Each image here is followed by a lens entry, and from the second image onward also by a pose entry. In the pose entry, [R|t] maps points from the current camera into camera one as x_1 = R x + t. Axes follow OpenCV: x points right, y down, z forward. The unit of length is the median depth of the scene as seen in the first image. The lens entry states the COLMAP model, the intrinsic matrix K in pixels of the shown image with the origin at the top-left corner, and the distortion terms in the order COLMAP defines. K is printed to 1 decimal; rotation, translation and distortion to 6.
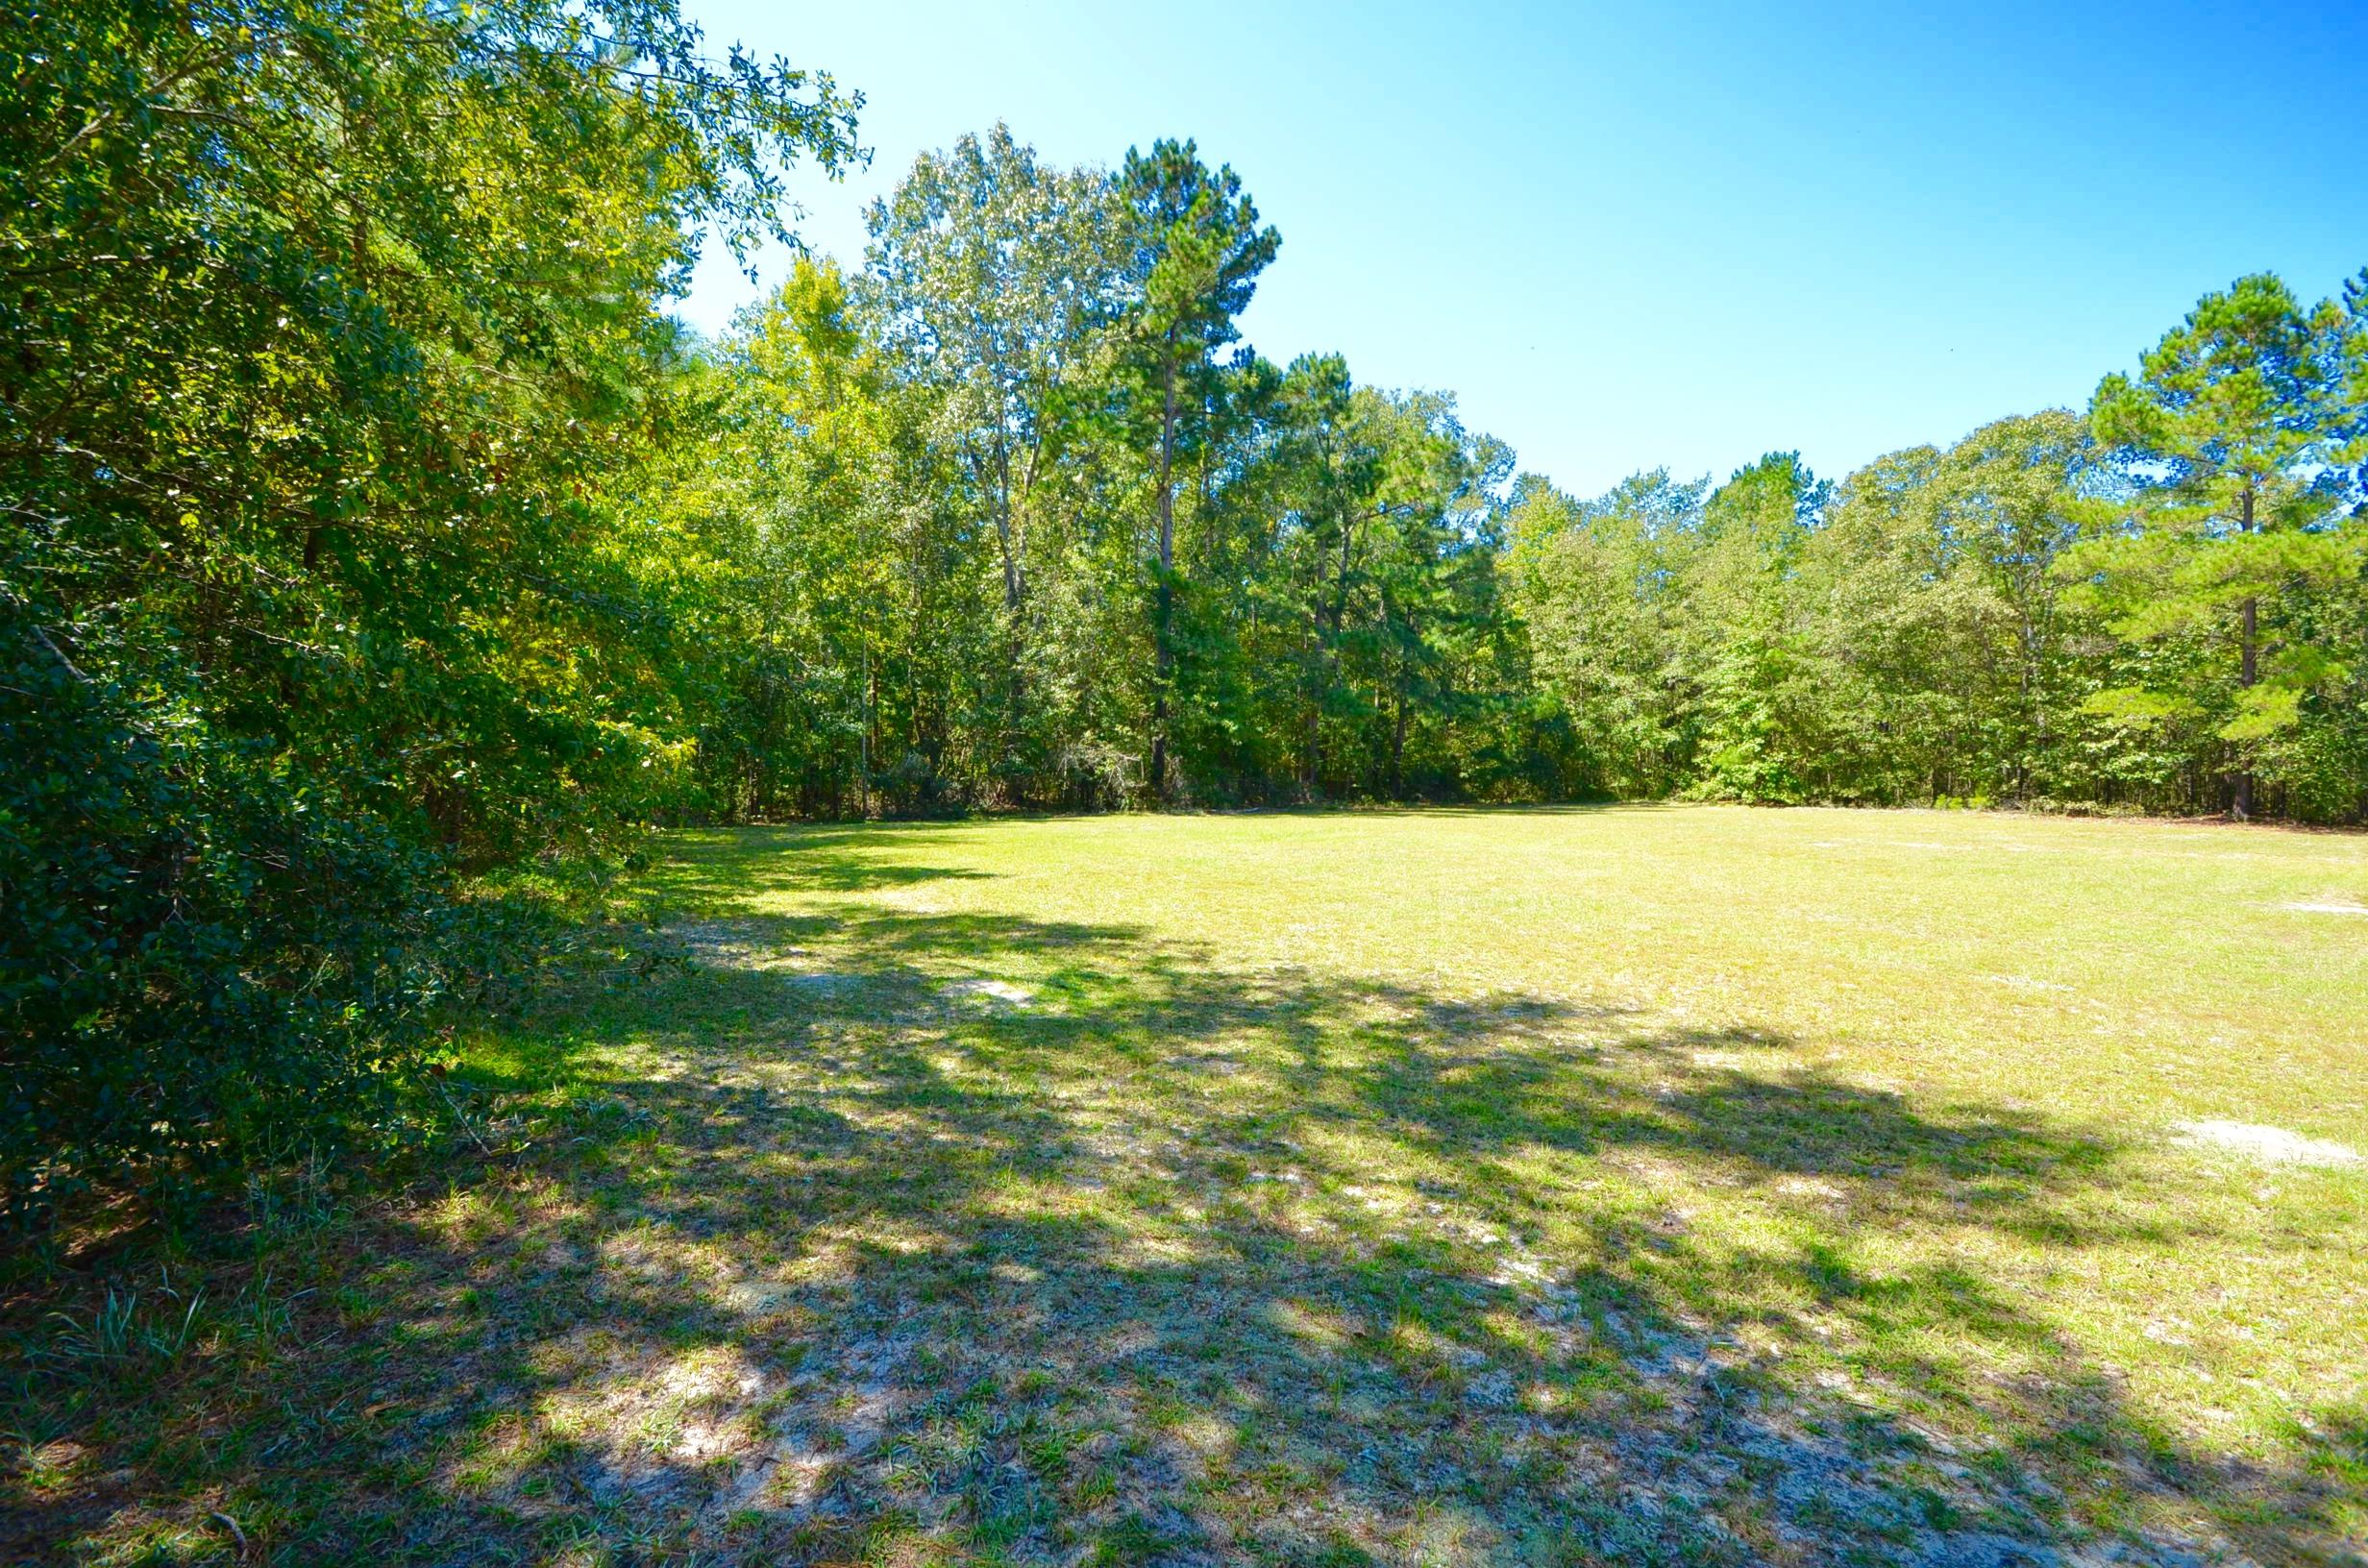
lens RADIAL K [[1033.3, 0, 1163.9], [0, 1033.3, 815.7], [0, 0, 1]] dist [0.004192, -0.011526]
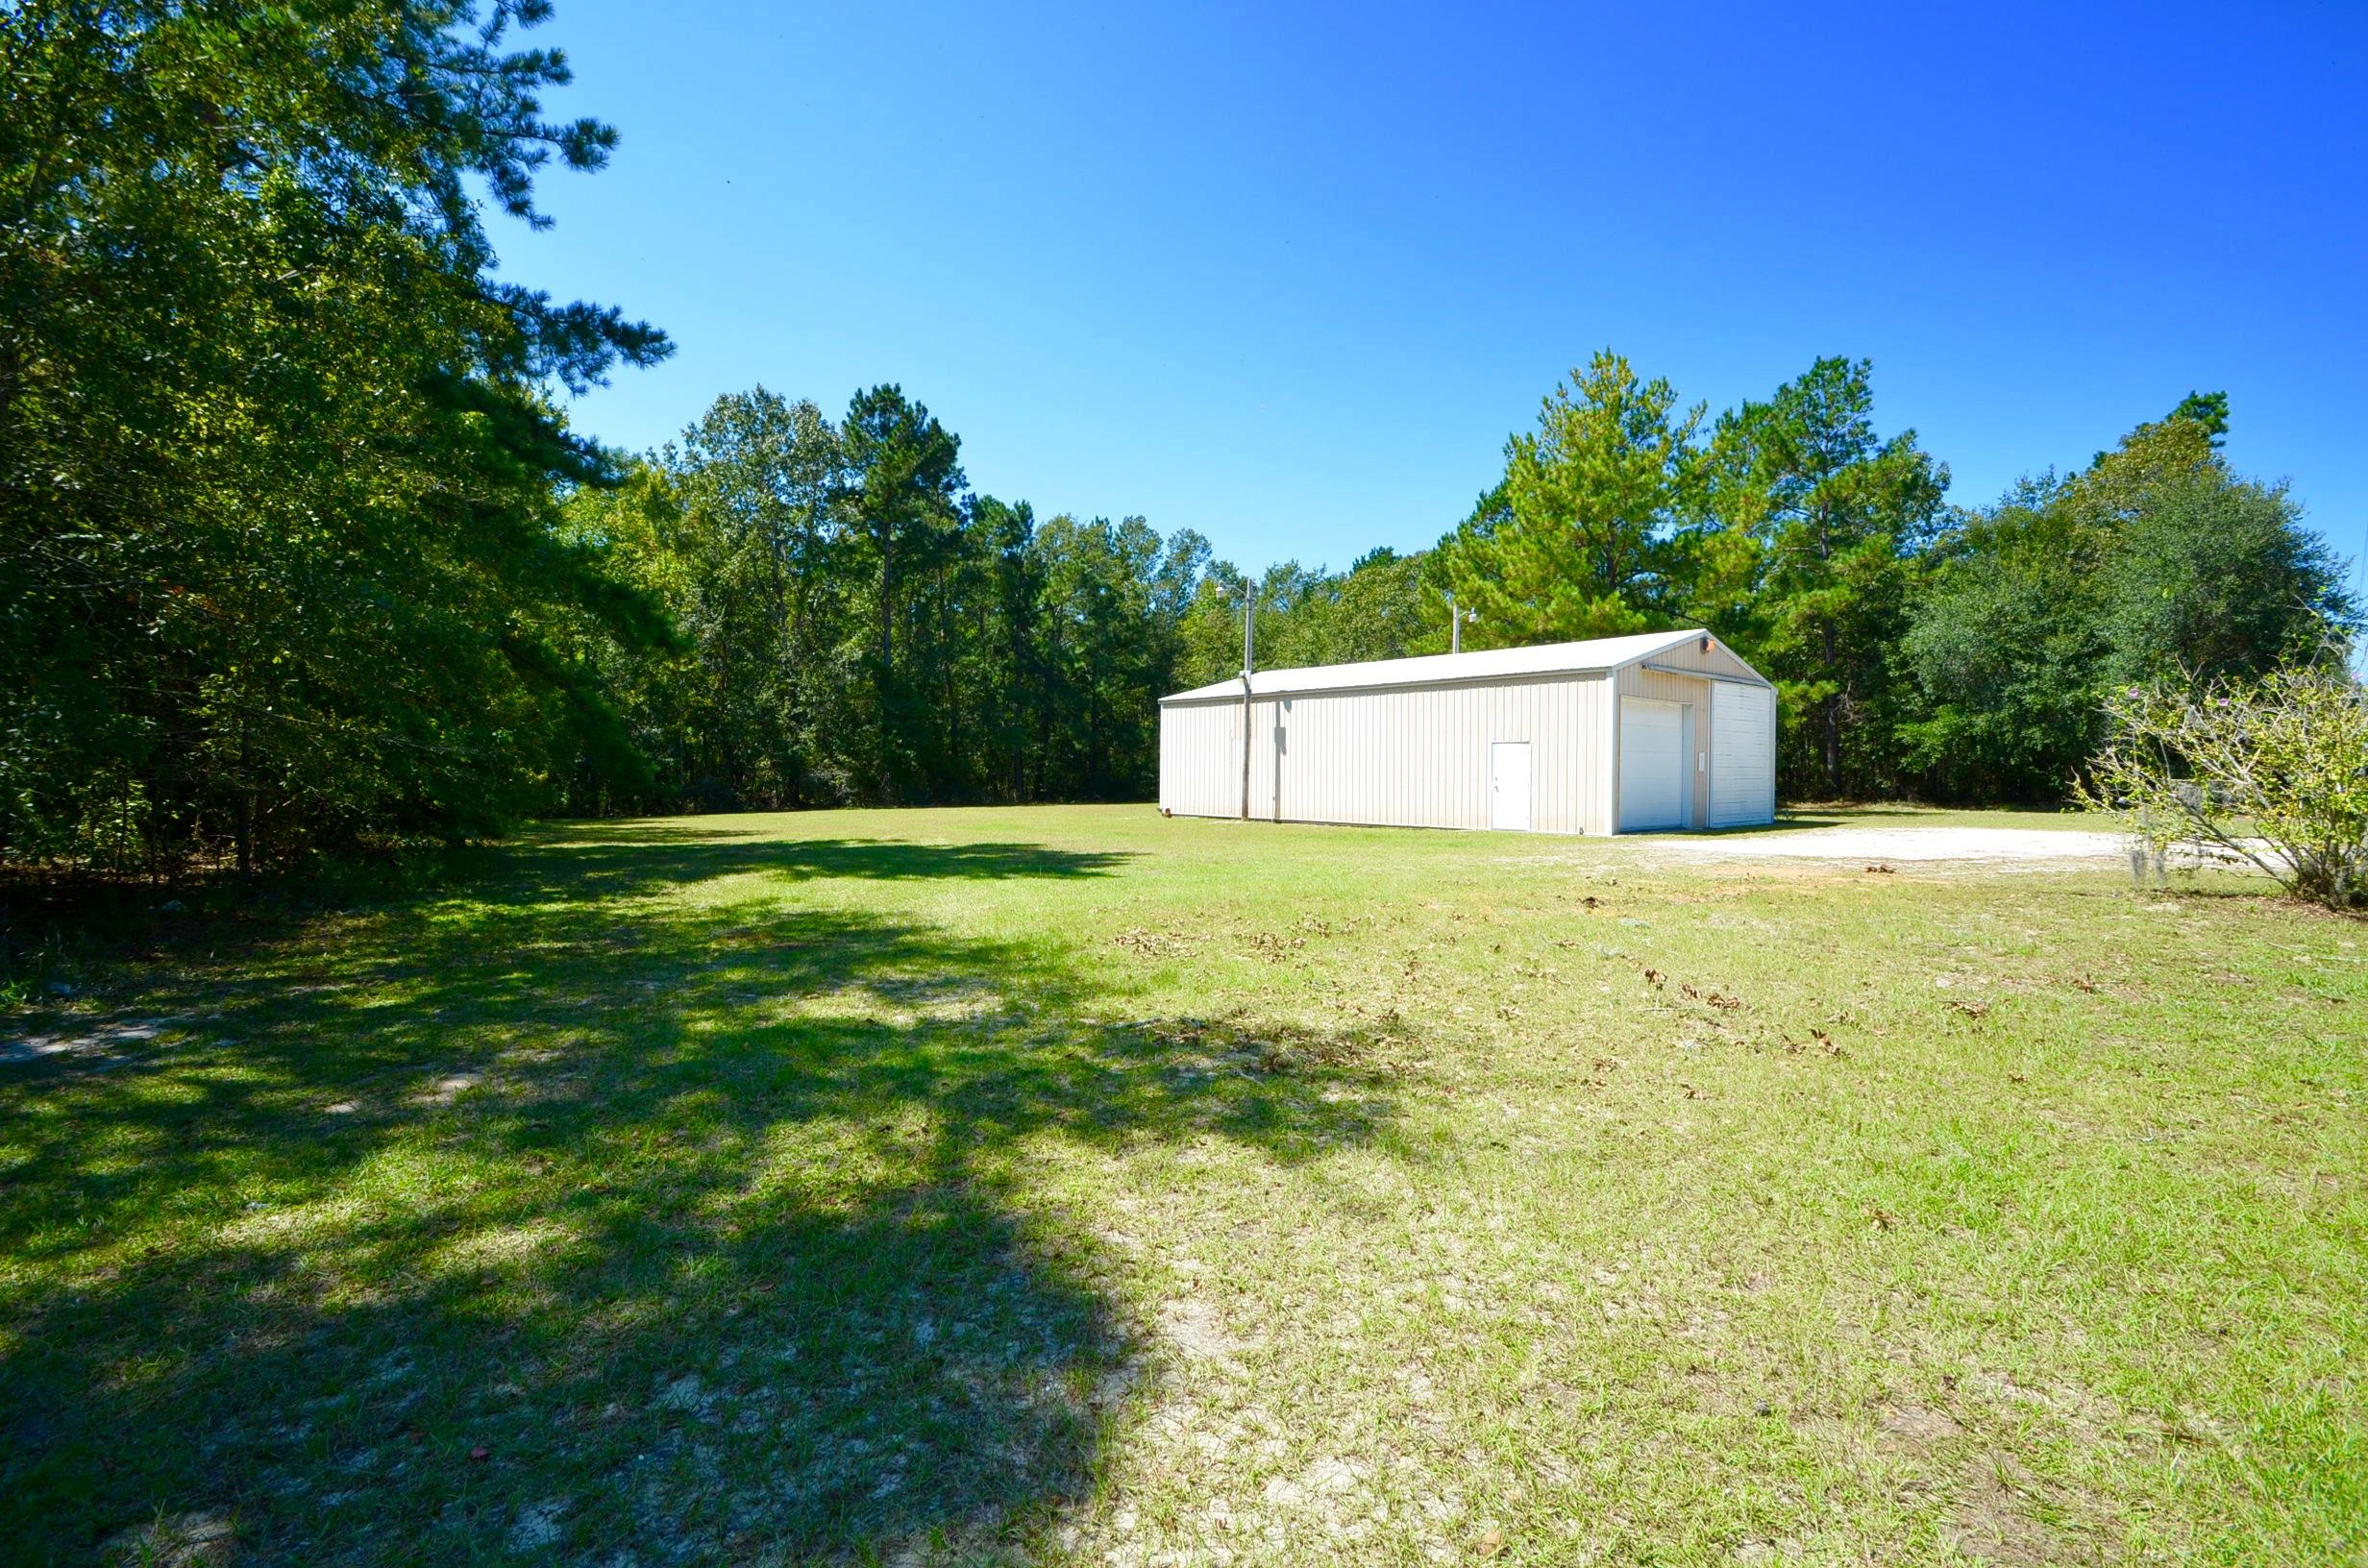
lens RADIAL K [[1033.3, 0, 1184.7], [0, 1033.3, 784.8], [0, 0, 1]] dist [0.004192, -0.011526]
pose [[0.996403, -0.032141, 0.078414, 0.324288], [0.036146, 0.998084, -0.050209, 0.053290], [-0.076650, 0.052863, 0.995656, -0.581438]]
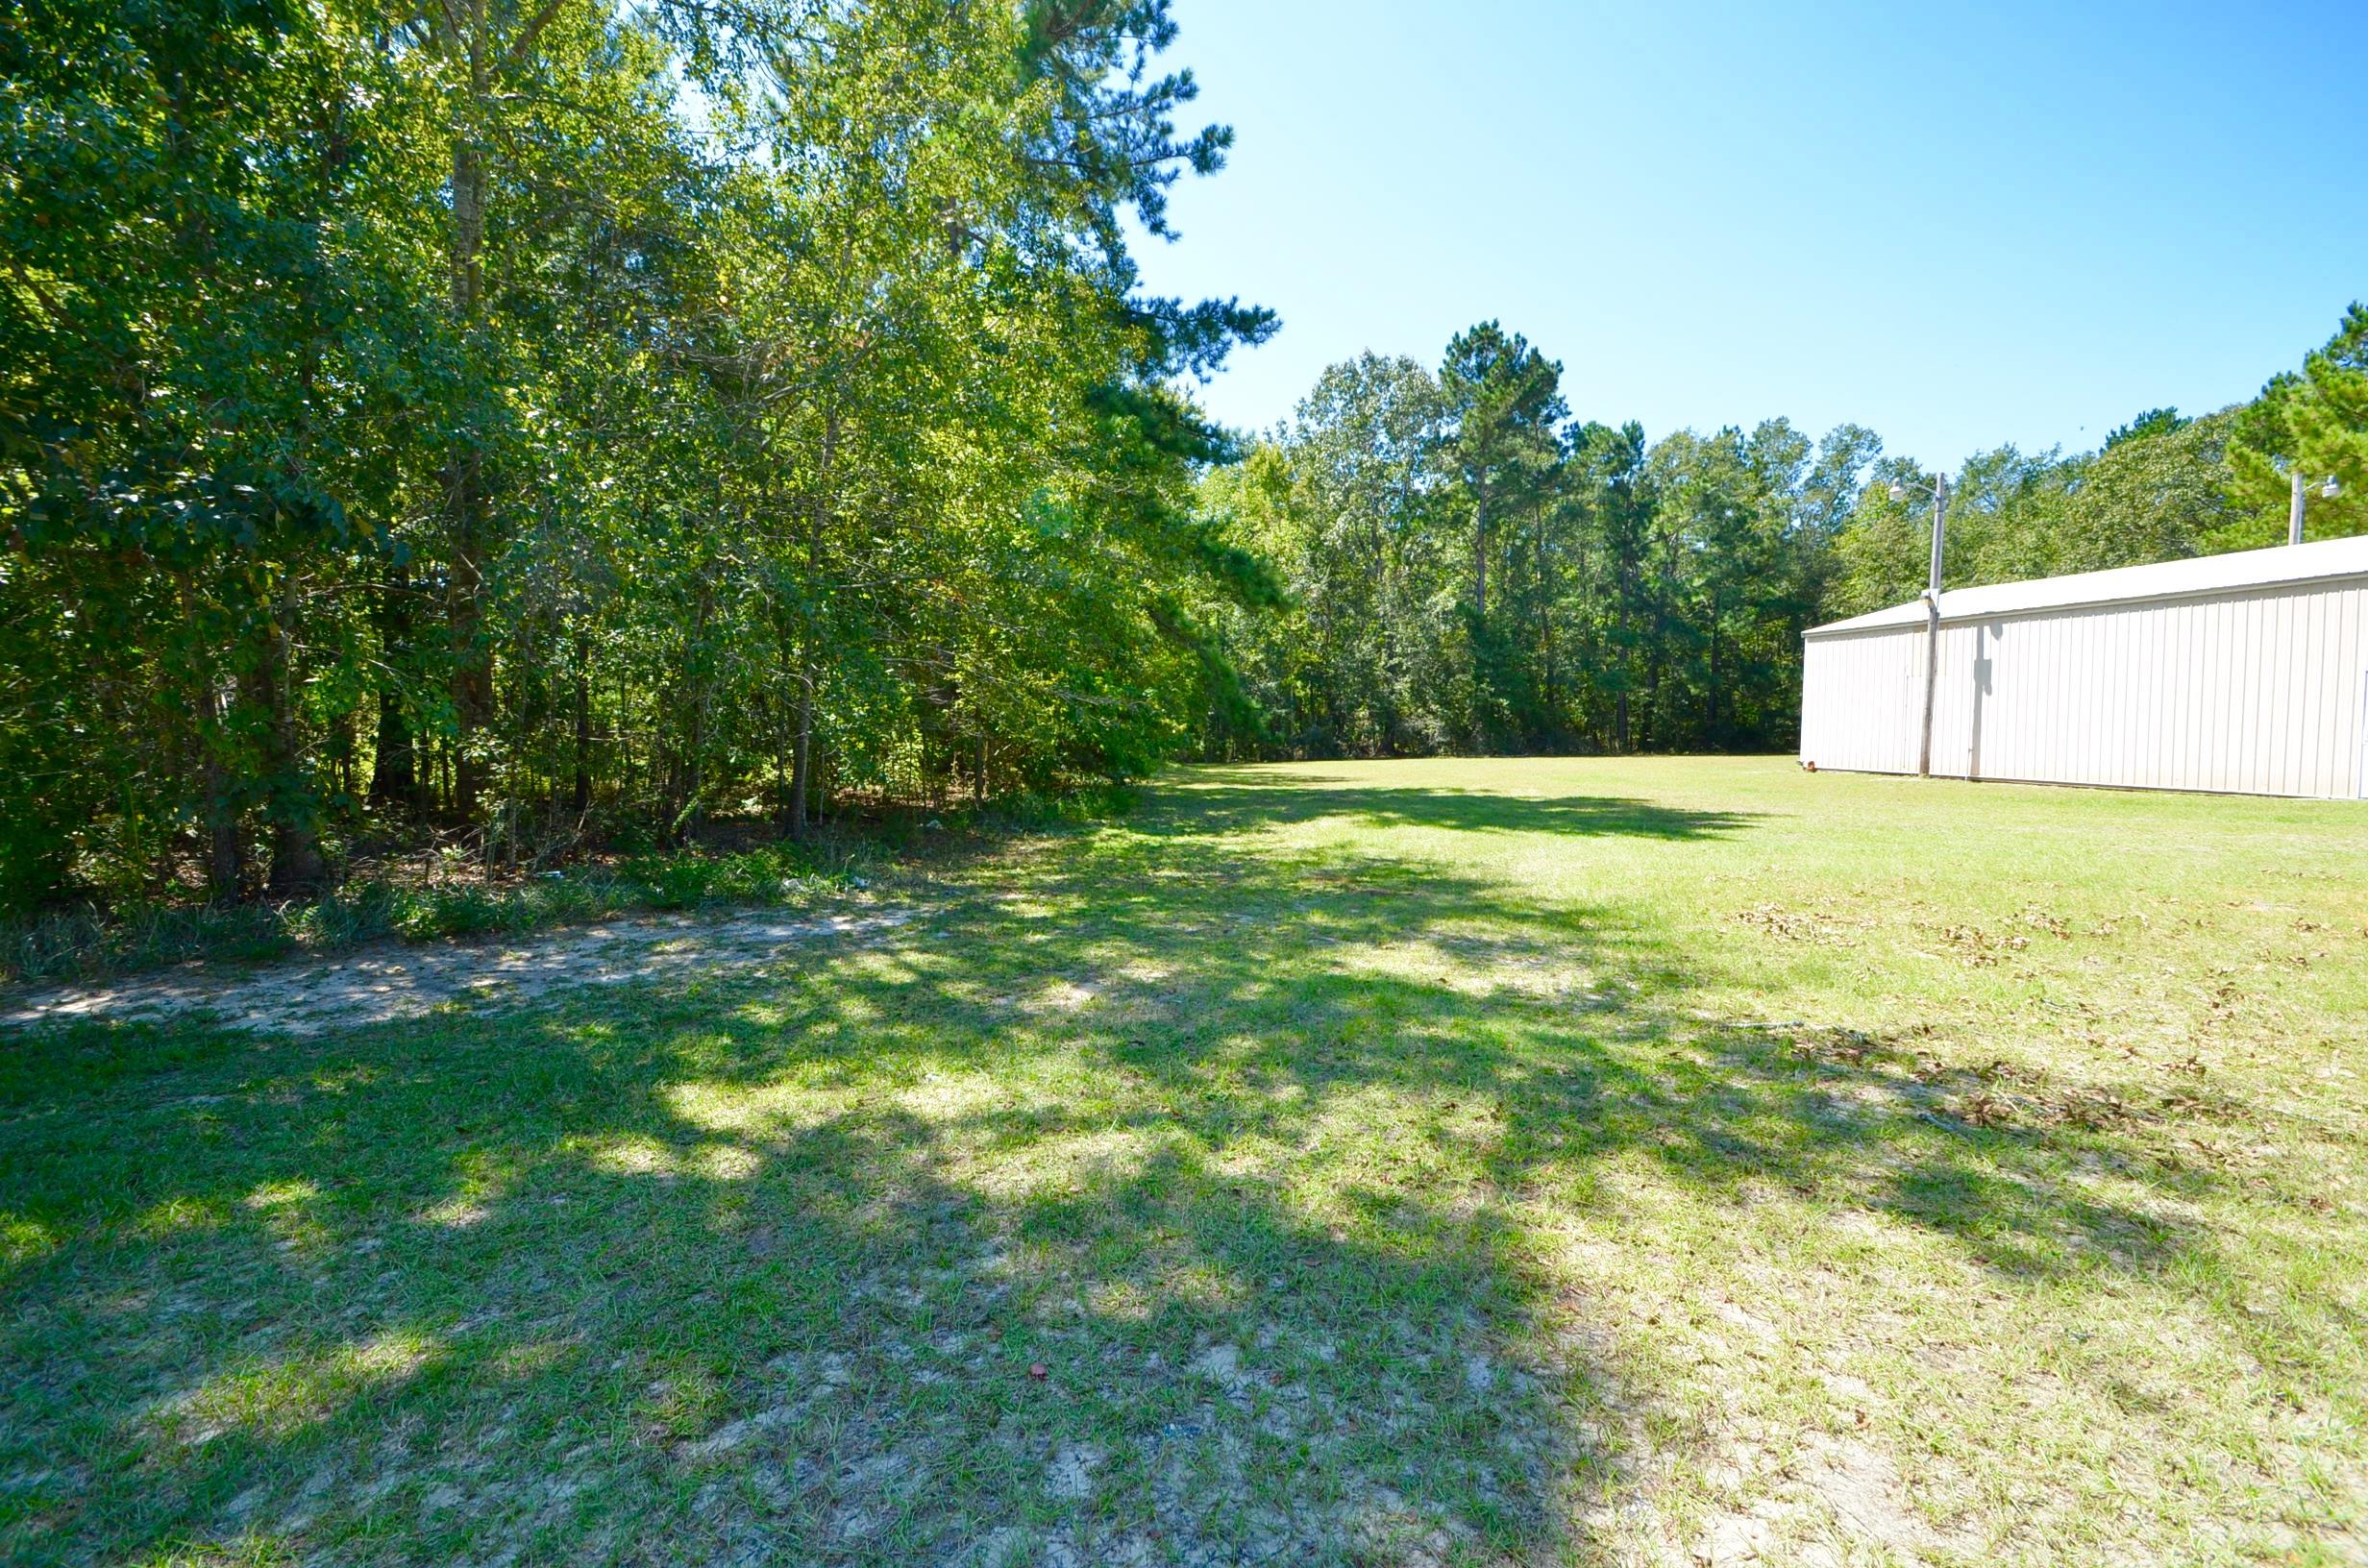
lens RADIAL K [[1033.3, 0, 1173.3], [0, 1033.3, 786.8], [0, 0, 1]] dist [0.004192, -0.011526]
pose [[0.882068, -0.008724, -0.471041, 0.324054], [0.004063, 0.999932, -0.010911, 0.053220], [0.471104, 0.007710, 0.882044, -0.576056]]
